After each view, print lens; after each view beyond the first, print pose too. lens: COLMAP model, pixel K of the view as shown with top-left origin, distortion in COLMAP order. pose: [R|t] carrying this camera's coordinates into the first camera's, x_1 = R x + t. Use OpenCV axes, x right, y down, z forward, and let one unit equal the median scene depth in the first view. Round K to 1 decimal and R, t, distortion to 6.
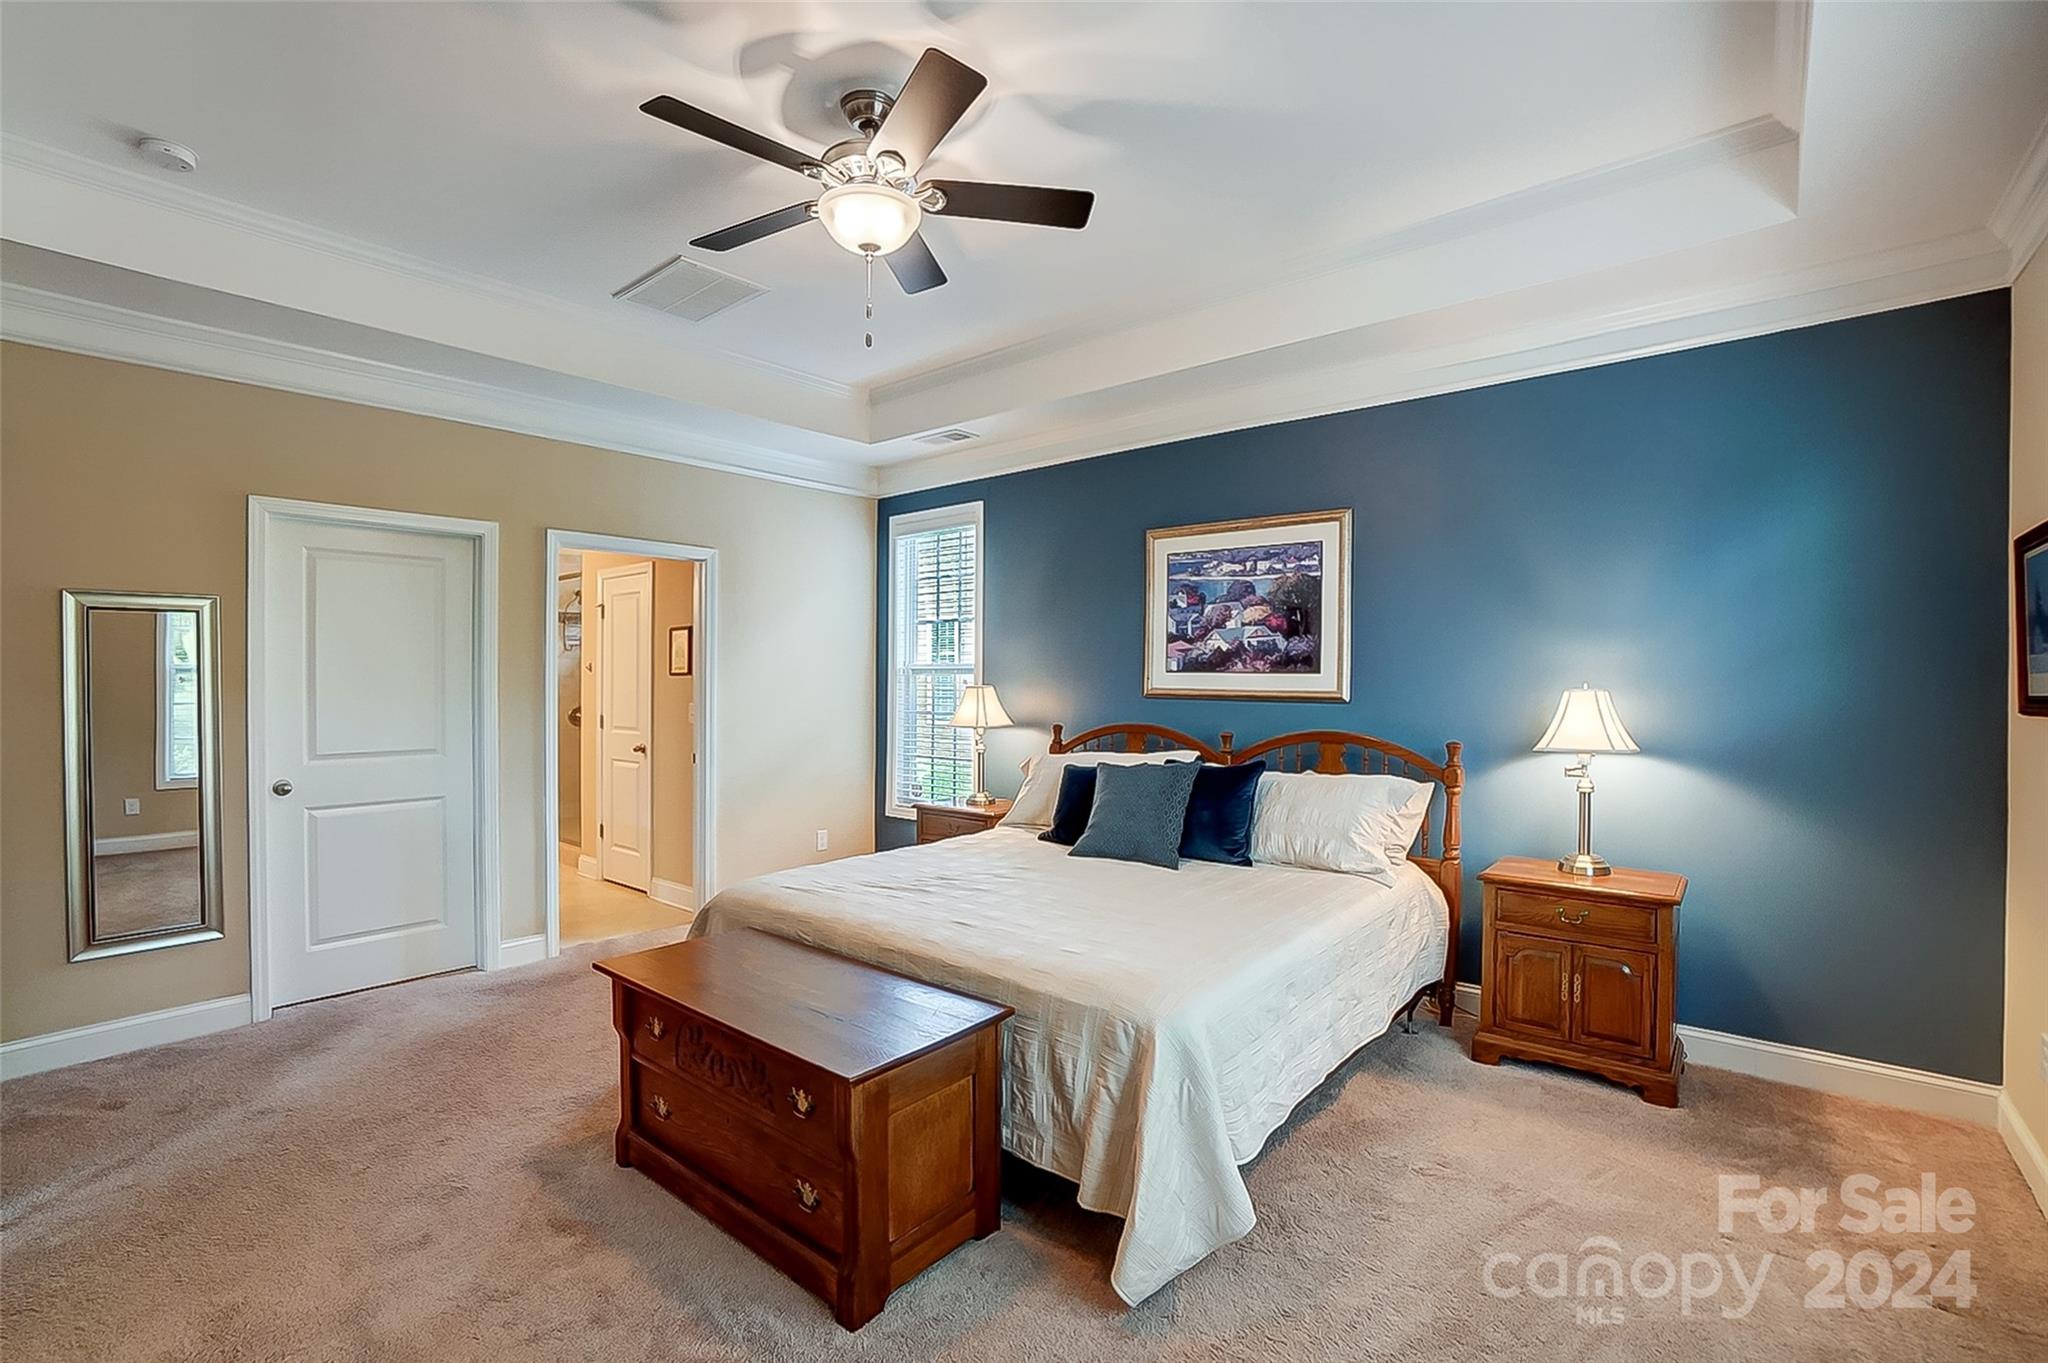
lens RADIAL K [[925.0, 0, 1025.4], [0, 925.0, 673.1], [0, 0, 1]] dist [-0.041455, 0.006753]
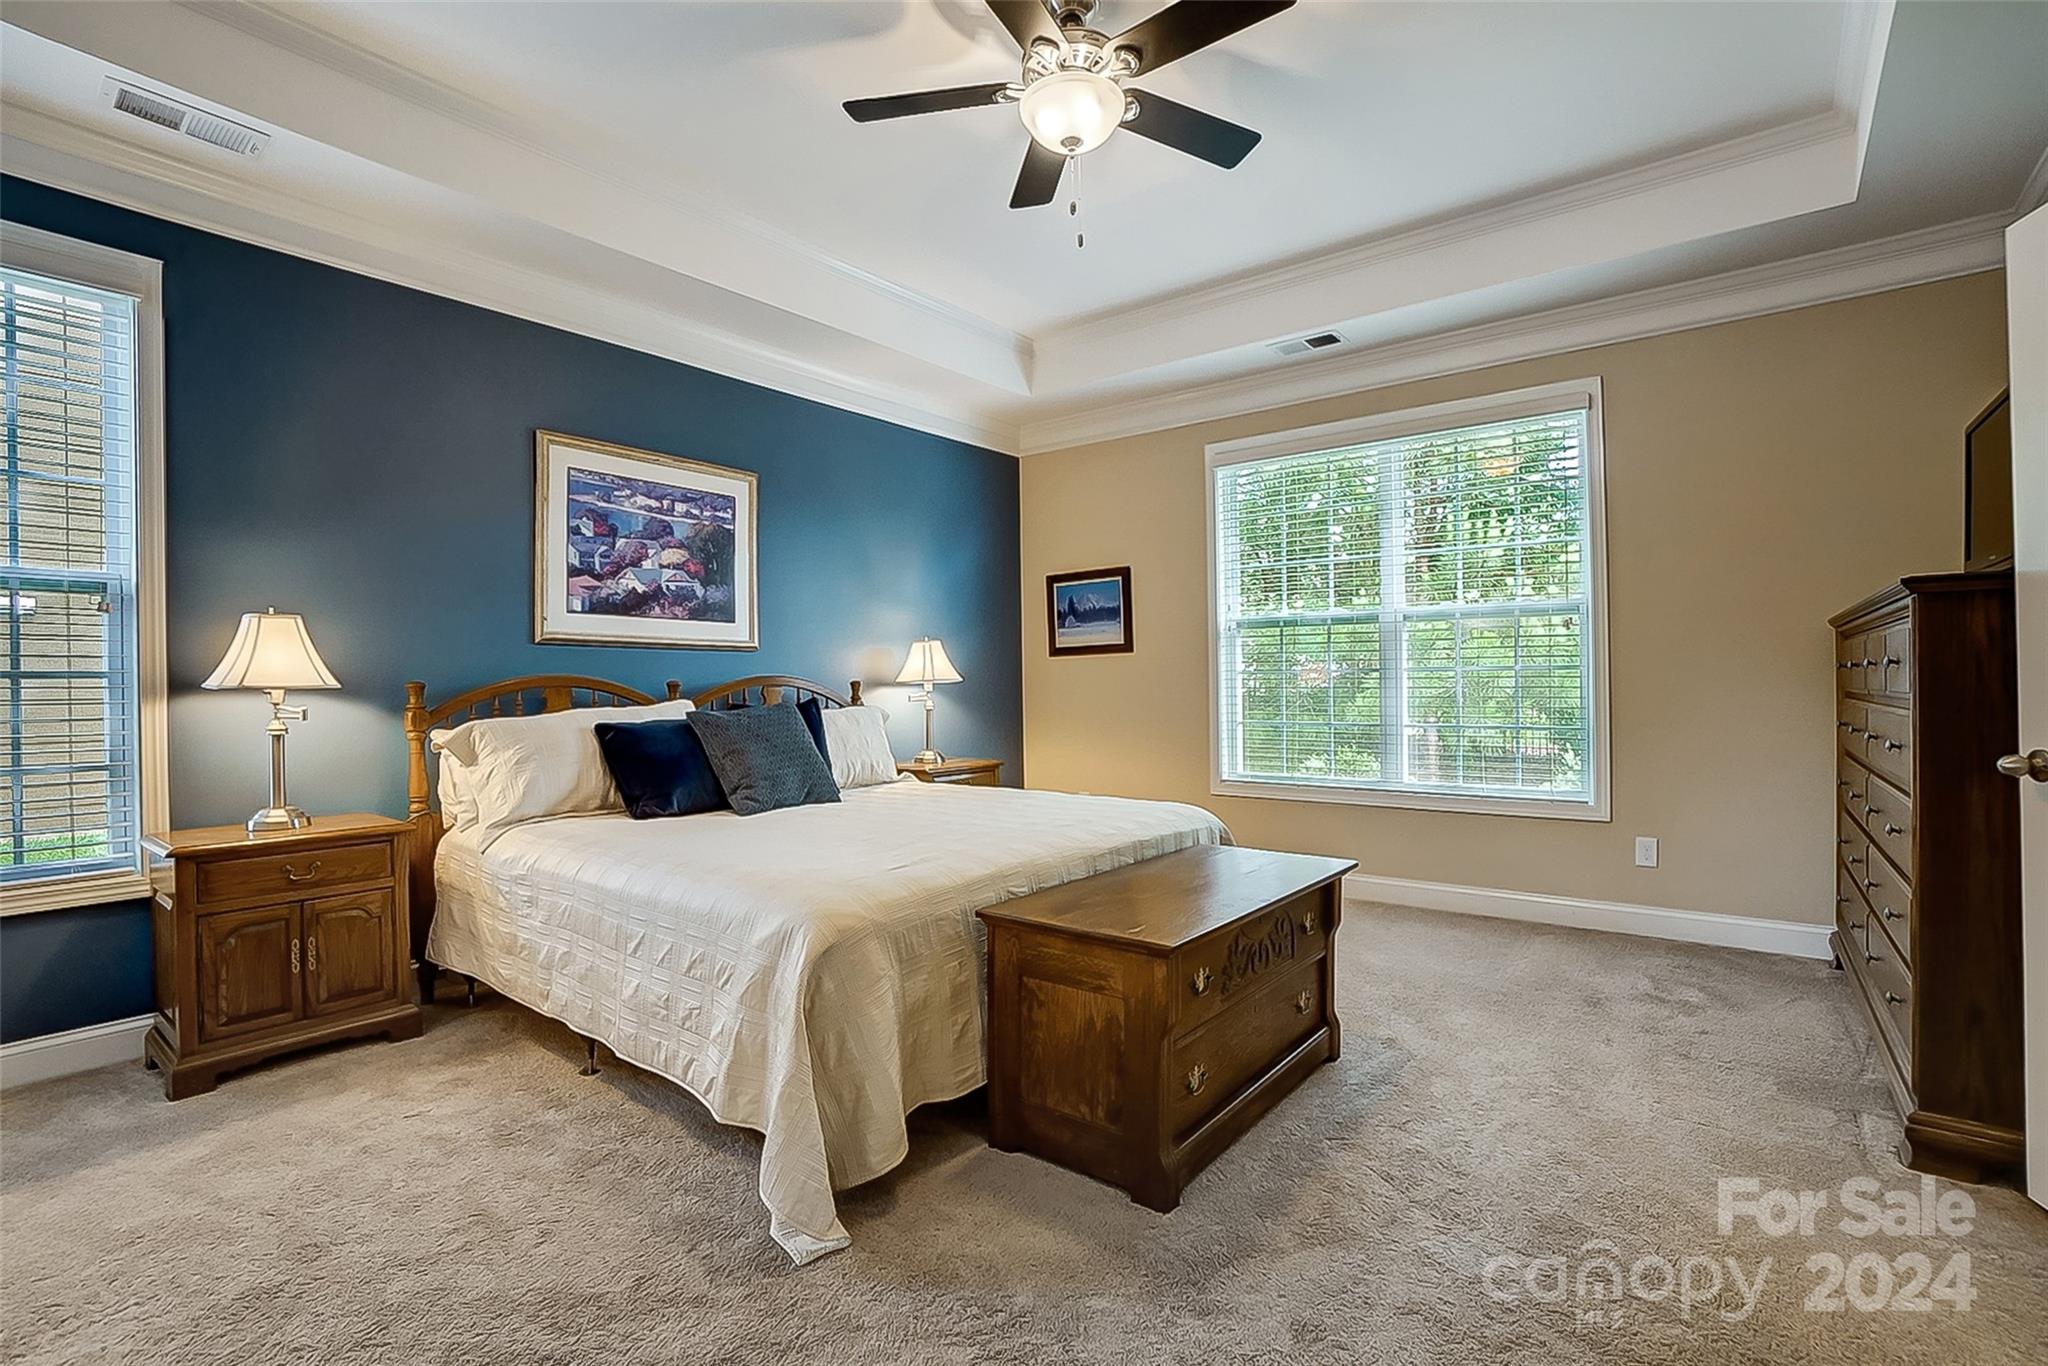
lens RADIAL K [[925.0, 0, 1007.3], [0, 925.0, 697.2], [0, 0, 1]] dist [-0.041455, 0.006753]
pose [[-0.008074, -0.011363, 0.999903, -0.690262], [0.011657, 0.999866, 0.011457, 0.072217], [-0.999899, 0.011749, -0.007941, 0.661069]]
